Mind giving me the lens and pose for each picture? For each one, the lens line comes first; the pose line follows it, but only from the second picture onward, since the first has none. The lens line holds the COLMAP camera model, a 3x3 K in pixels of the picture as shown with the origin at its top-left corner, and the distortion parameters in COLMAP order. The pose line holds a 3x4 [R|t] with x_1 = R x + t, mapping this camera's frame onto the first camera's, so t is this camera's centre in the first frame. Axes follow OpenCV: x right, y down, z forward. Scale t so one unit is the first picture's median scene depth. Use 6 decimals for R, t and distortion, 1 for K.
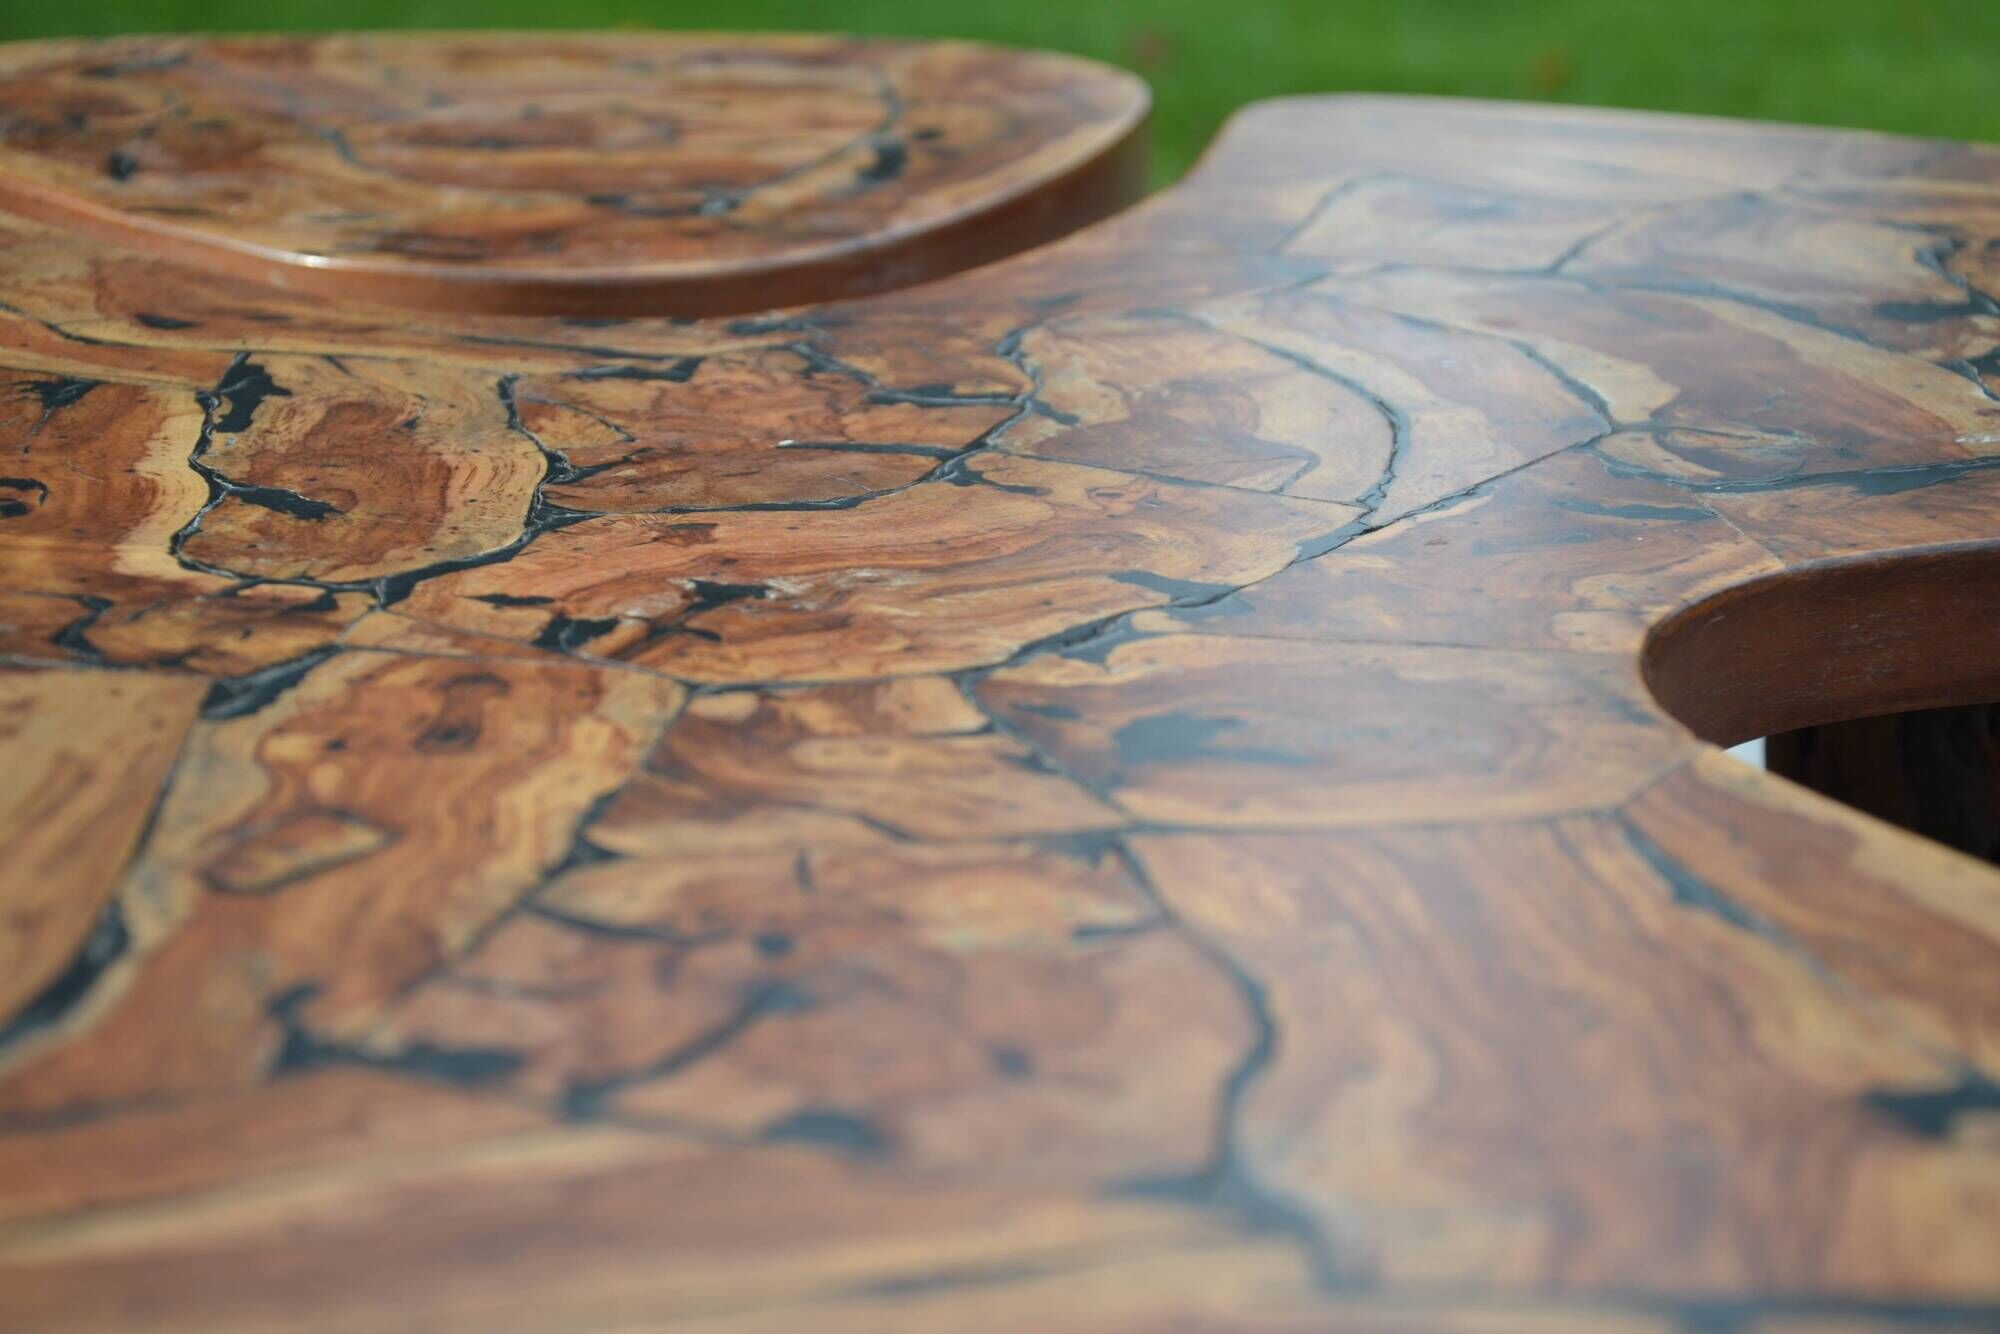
lens RADIAL K [[4042.7, 0, 999.0], [0, 4042.7, 667.0], [0, 0, 1]] dist [0.176170, 0.182493]
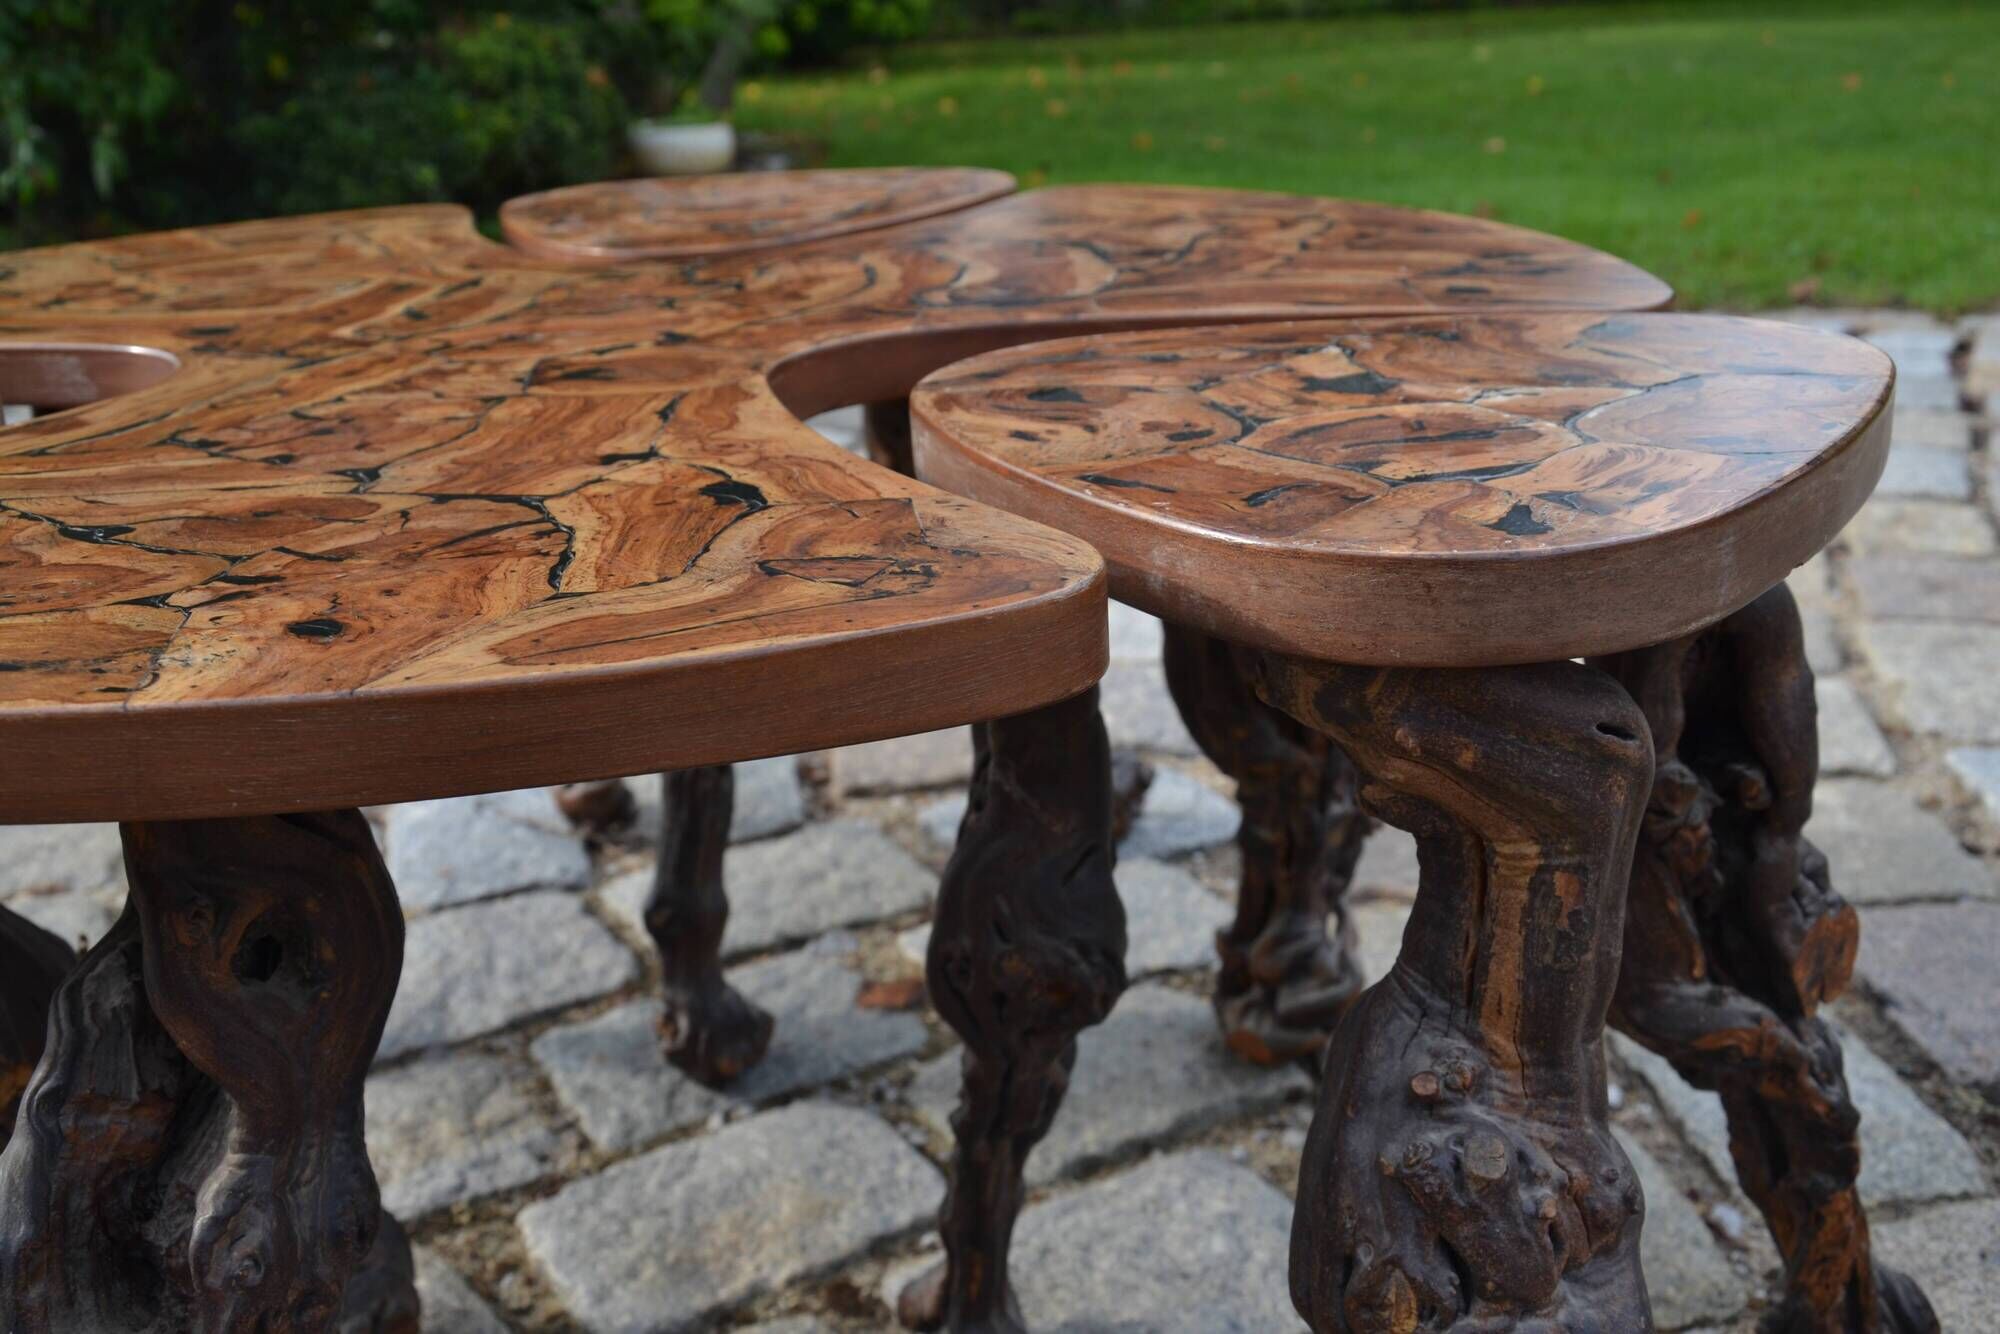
lens RADIAL K [[2057.8, 0, 987.7], [0, 2057.8, 672.3], [0, 0, 1]] dist [-0.060657, 0.182937]
pose [[0.959842, 0.032276, -0.278677, 0.698512], [-0.016101, 0.998060, 0.060138, 0.131176], [0.280078, -0.053236, 0.958500, -0.279954]]
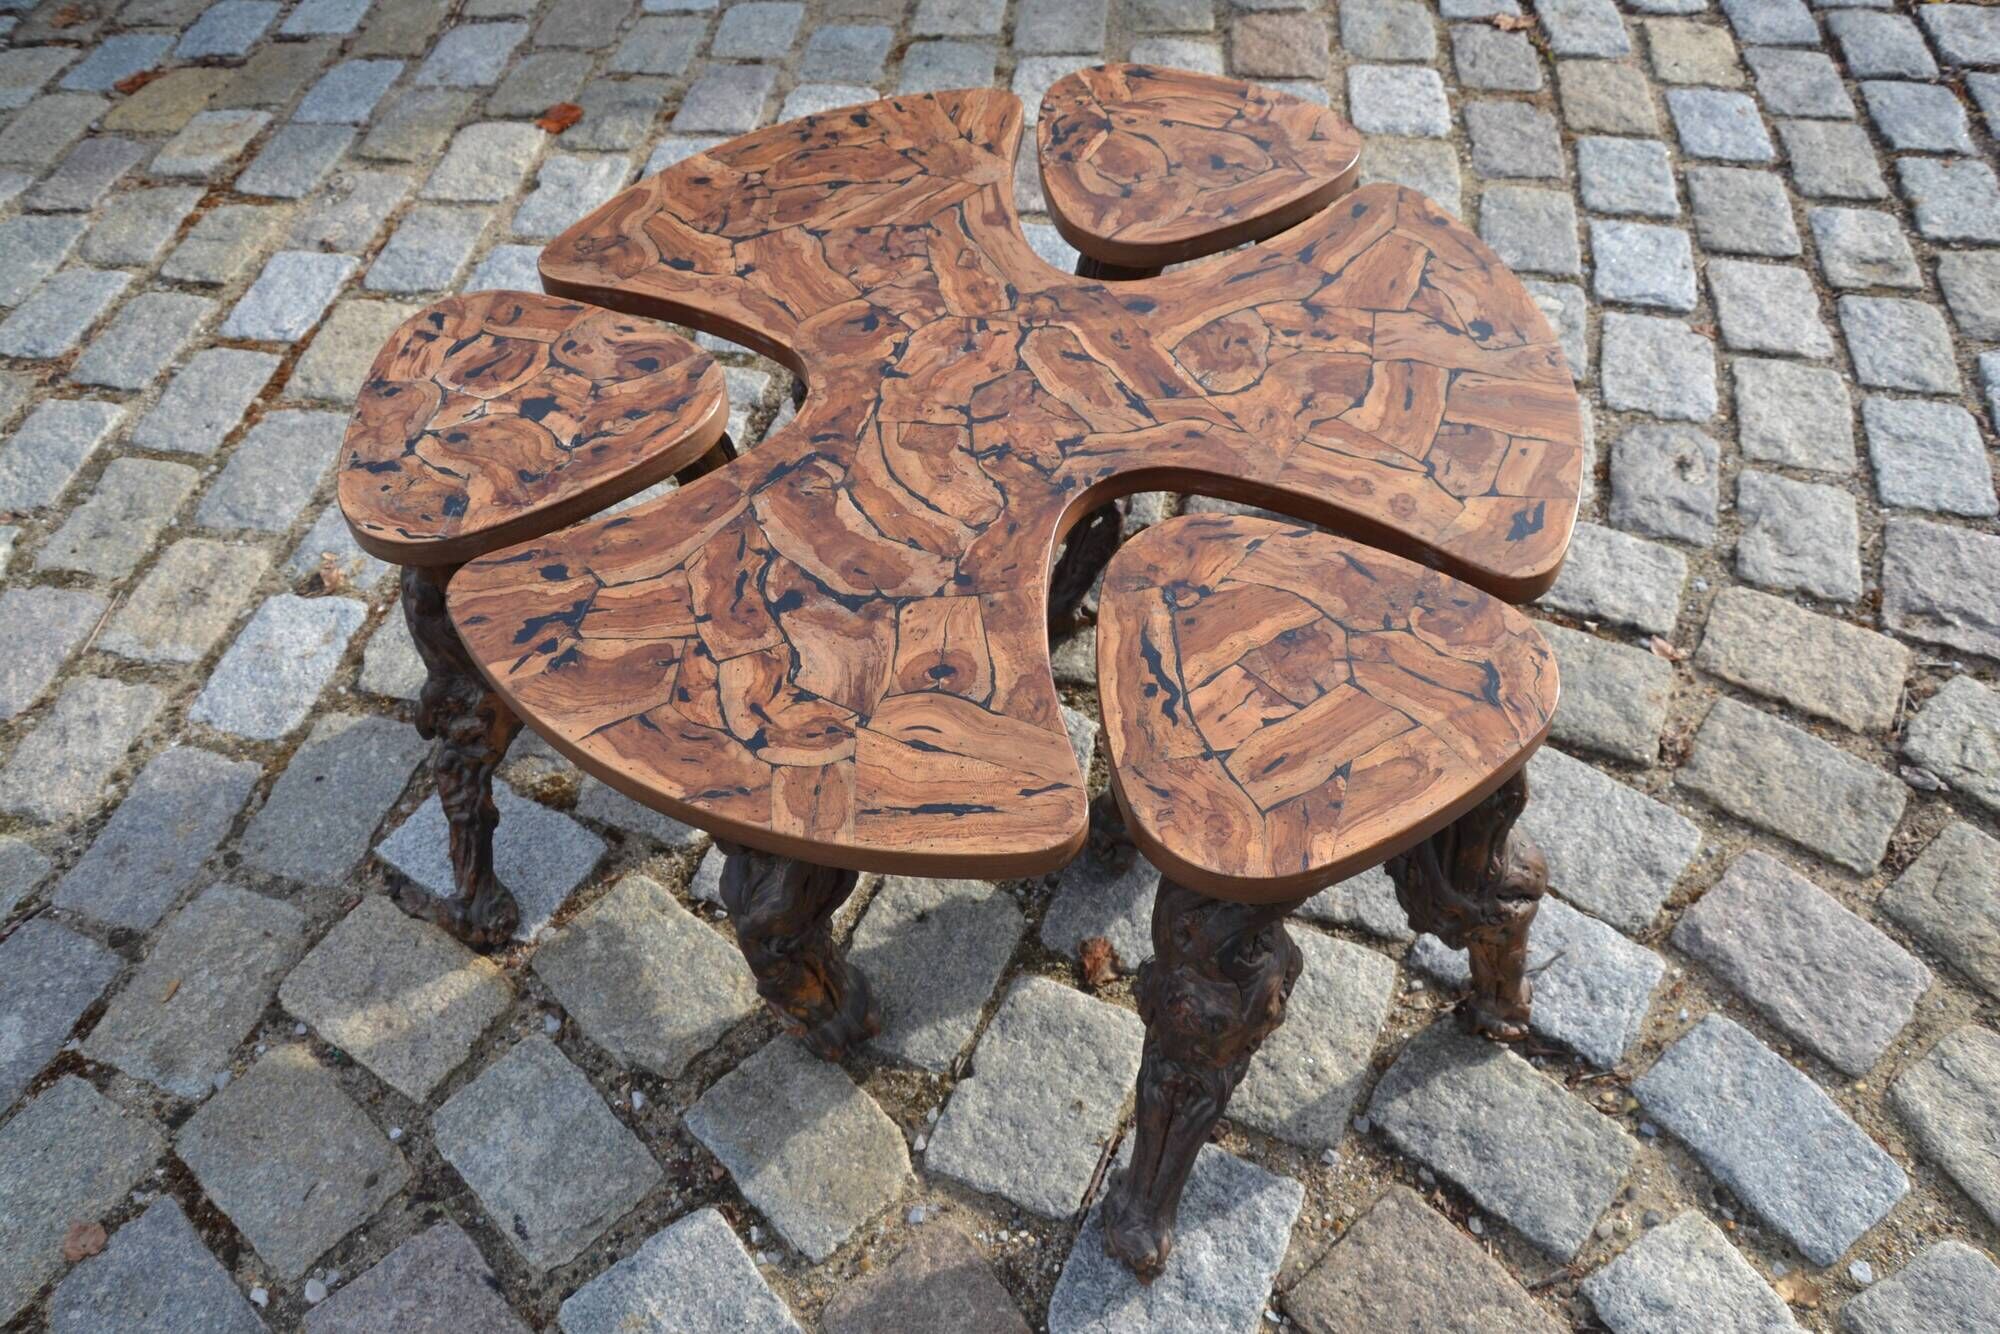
lens RADIAL K [[1596.3, 0, 976.6], [0, 1596.3, 678.4], [0, 0, 1]] dist [-0.149867, 0.112017]
pose [[-0.928228, 0.297080, -0.223909, 0.598757], [-0.080451, 0.427340, 0.900504, -1.959039], [0.363207, 0.853888, -0.372769, 2.420452]]
